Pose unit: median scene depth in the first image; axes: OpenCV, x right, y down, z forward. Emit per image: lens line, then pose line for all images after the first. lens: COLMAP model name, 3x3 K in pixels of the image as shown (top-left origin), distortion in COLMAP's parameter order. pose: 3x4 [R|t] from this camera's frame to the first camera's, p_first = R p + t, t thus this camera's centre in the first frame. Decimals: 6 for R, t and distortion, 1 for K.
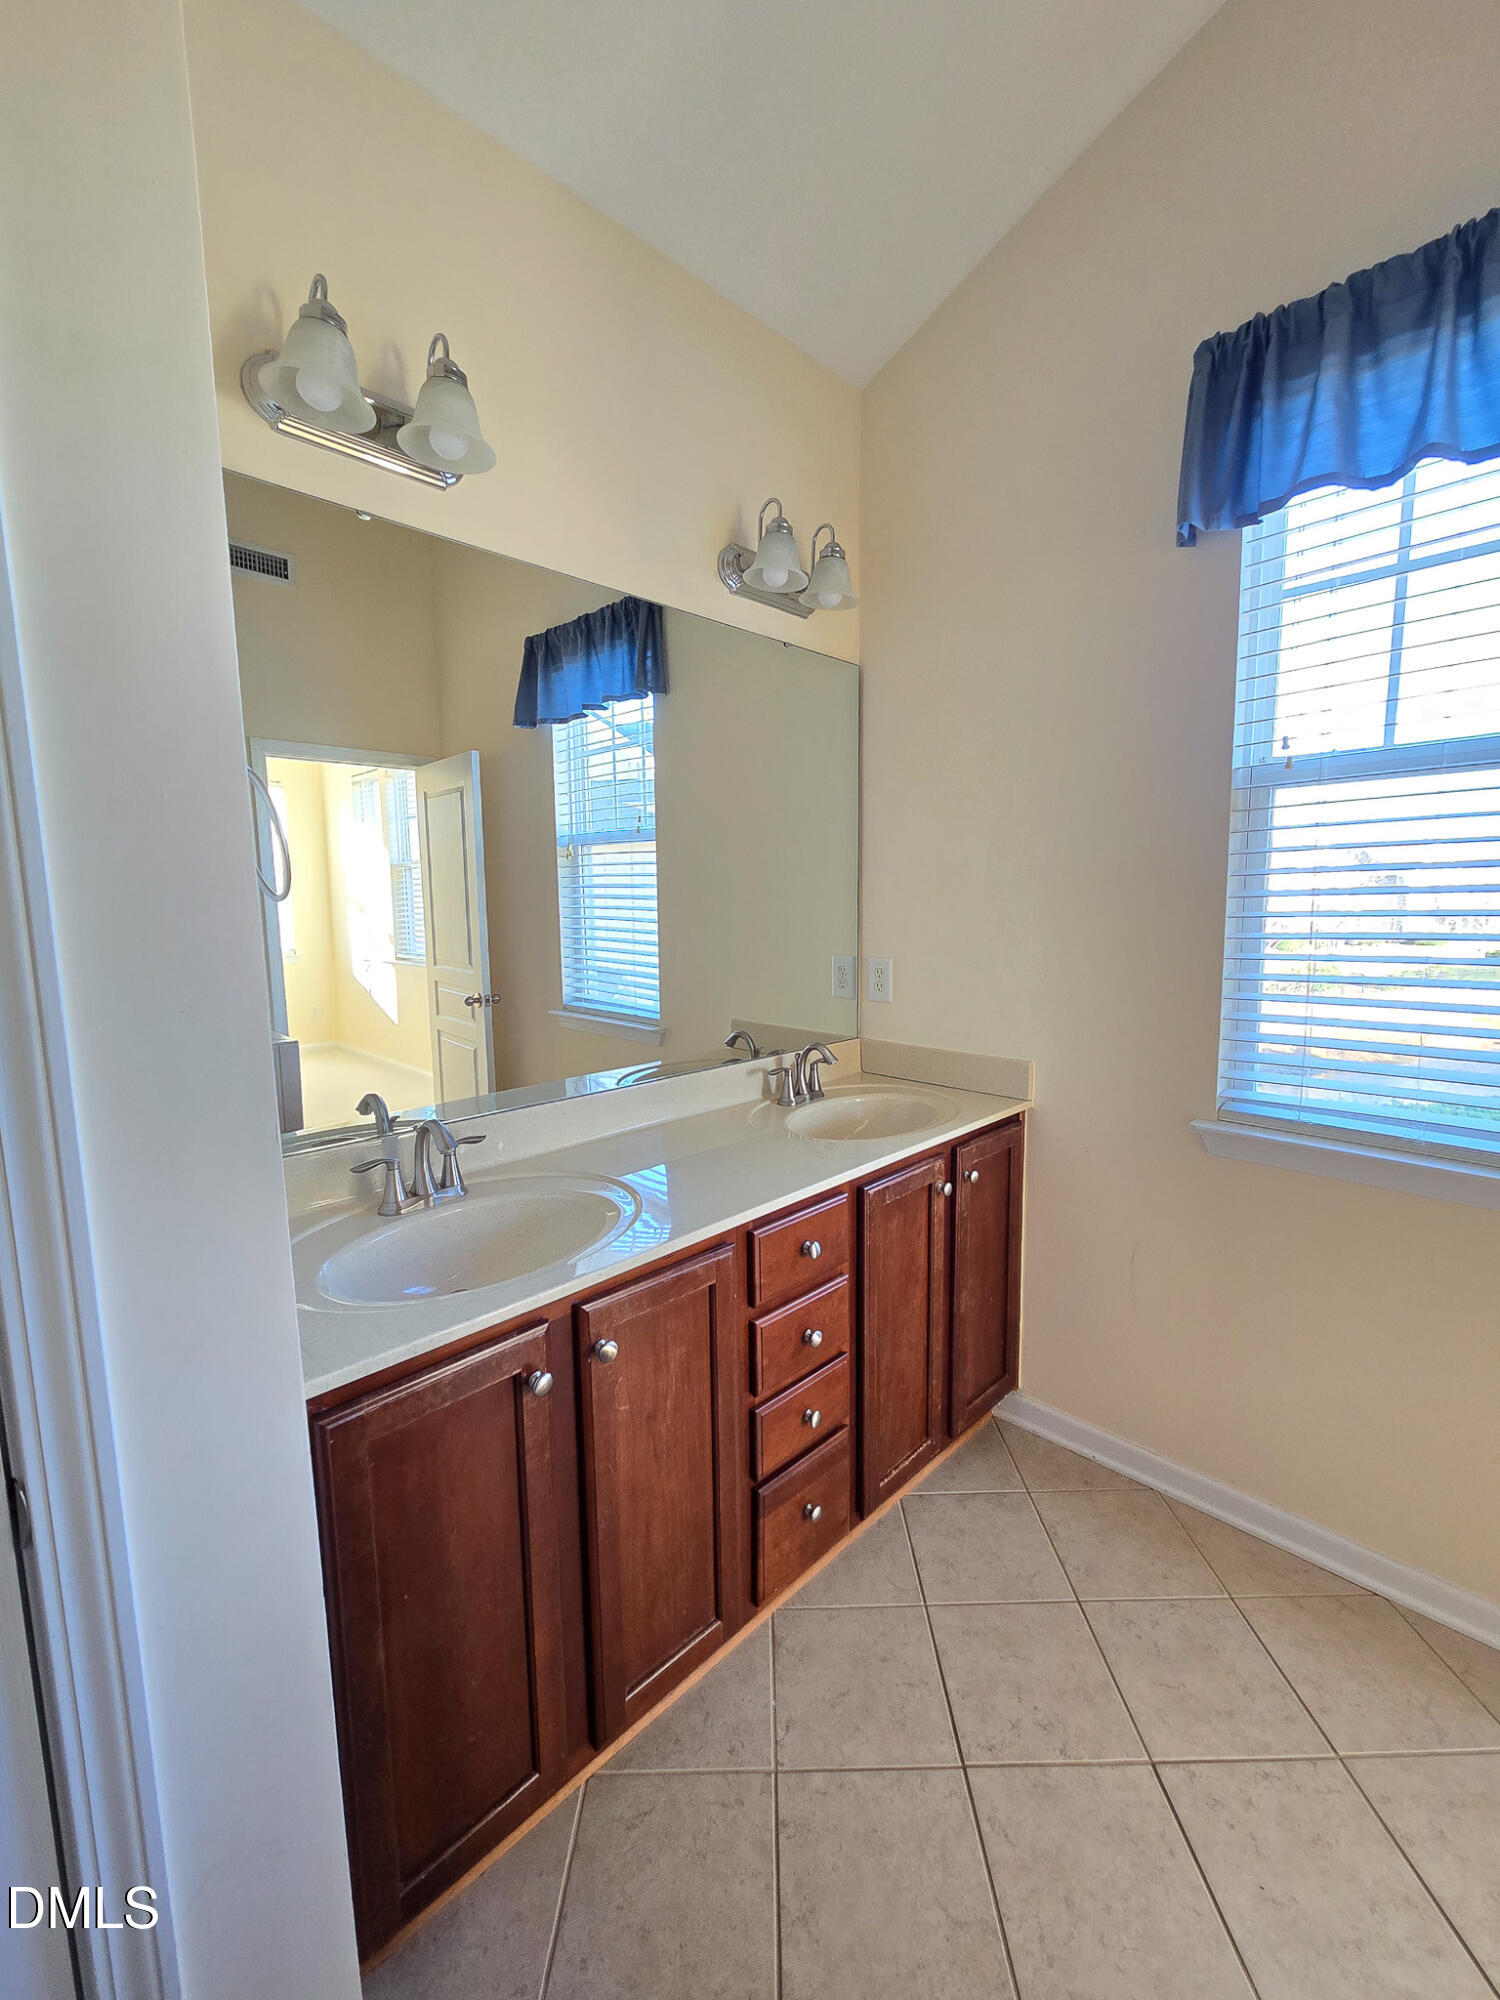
lens RADIAL K [[822.2, 0, 756.0], [0, 822.2, 1000.5], [0, 0, 1]] dist [0.000939, -0.001474]
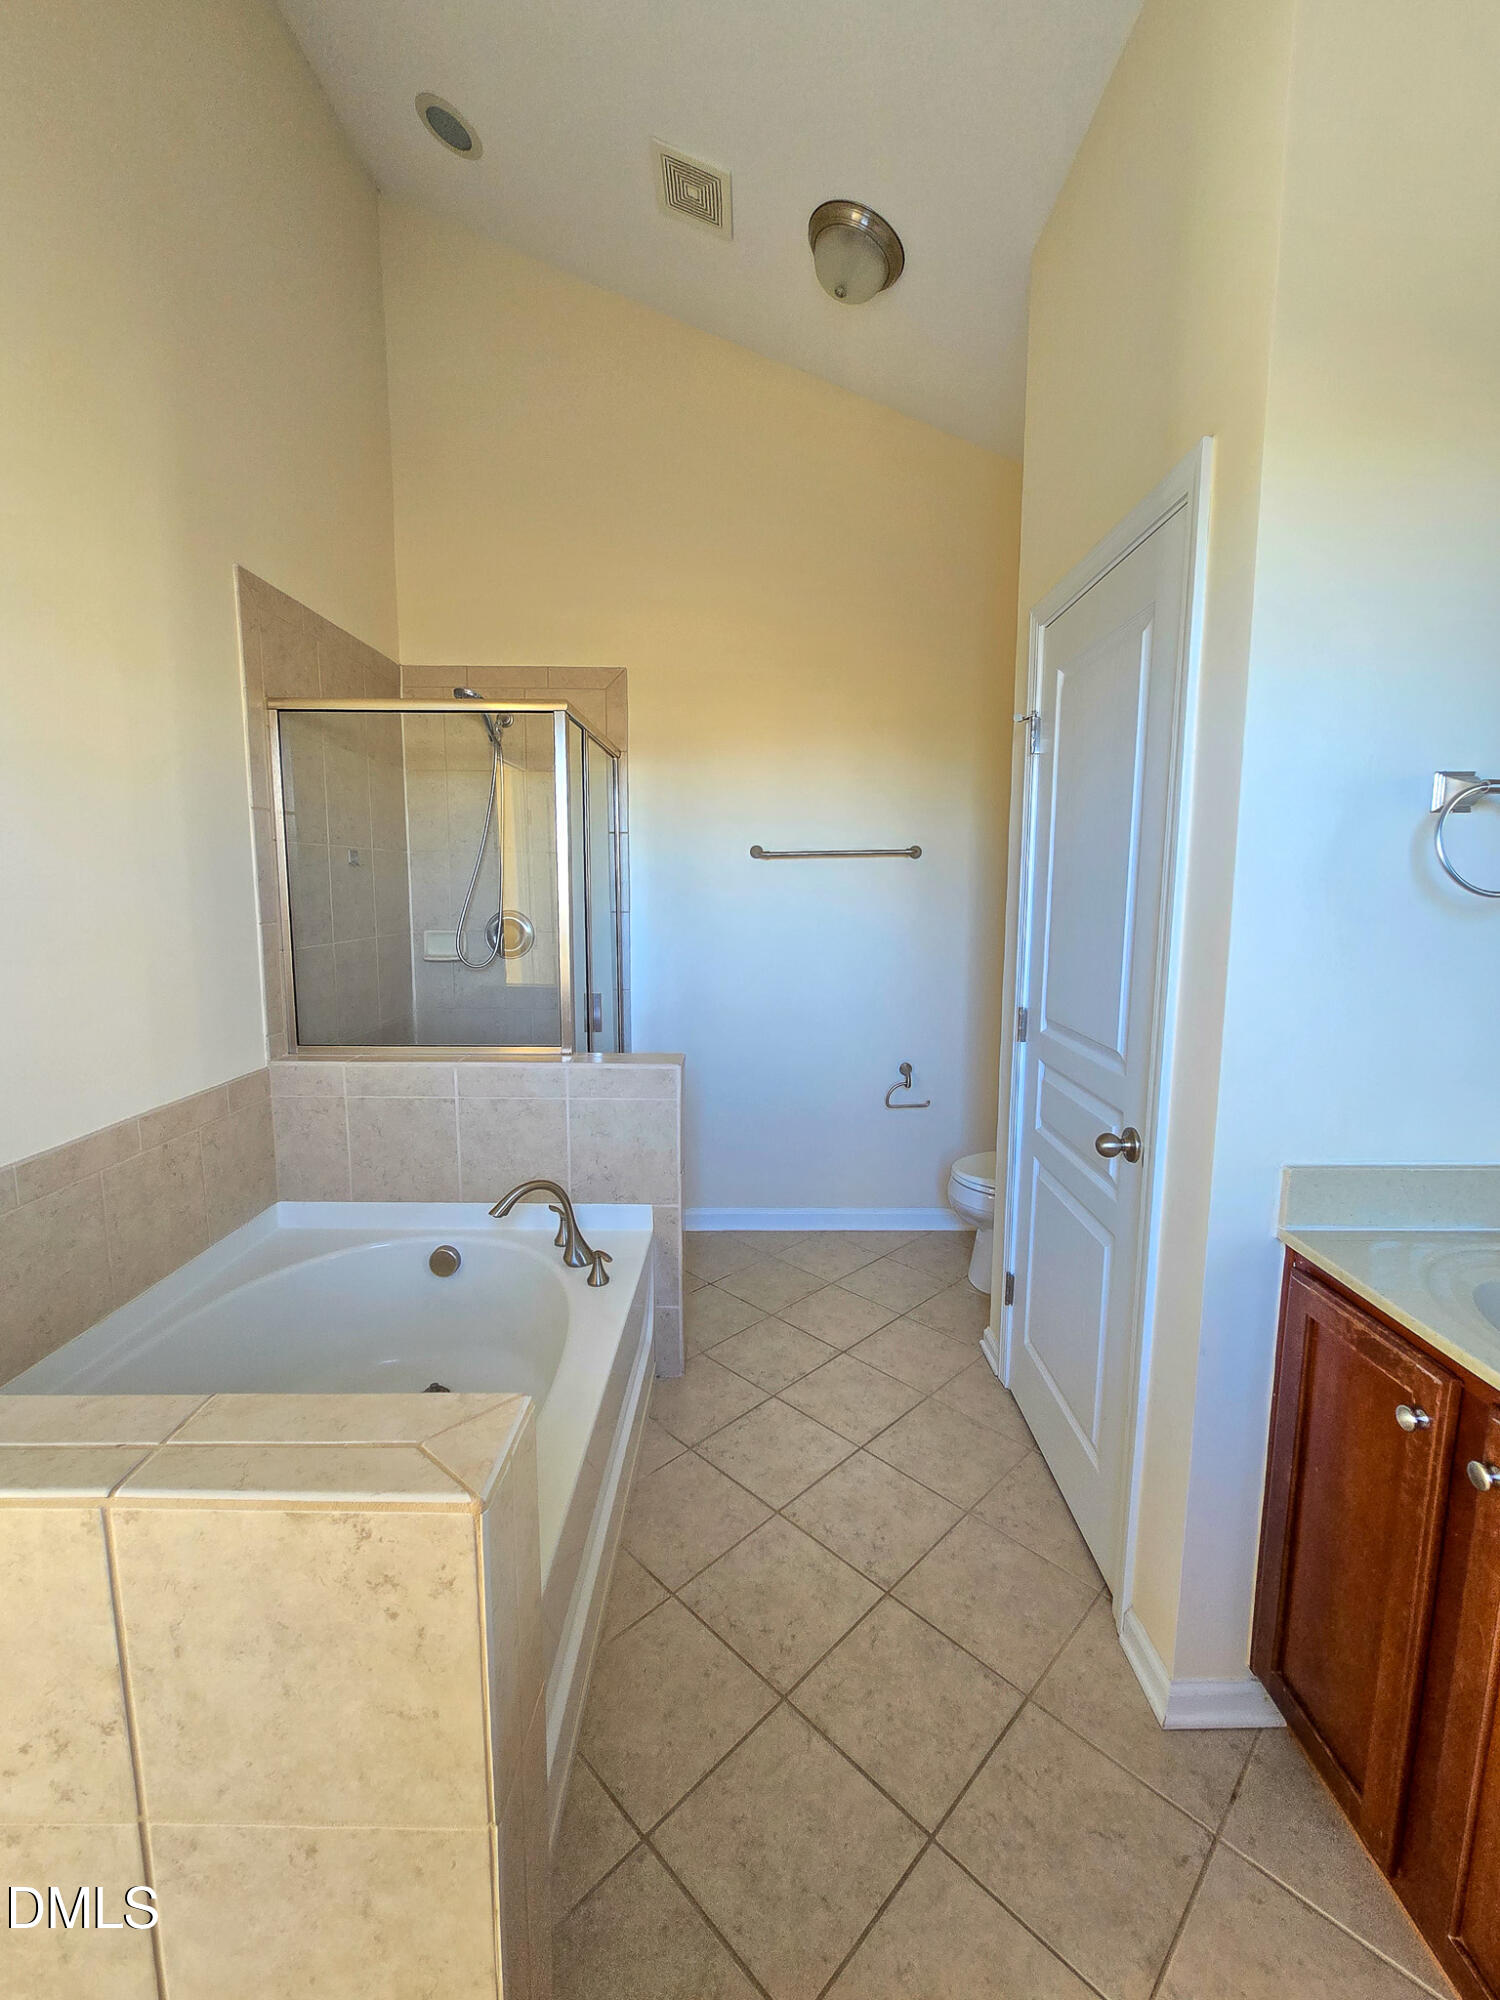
lens RADIAL K [[822.2, 0, 751.9], [0, 822.2, 997.5], [0, 0, 1]] dist [0.000939, -0.001474]
pose [[-0.705282, 0.109155, -0.700473, 0.843817], [-0.073397, 0.971522, 0.225294, -0.148182], [0.705118, 0.210309, -0.677185, 0.984943]]
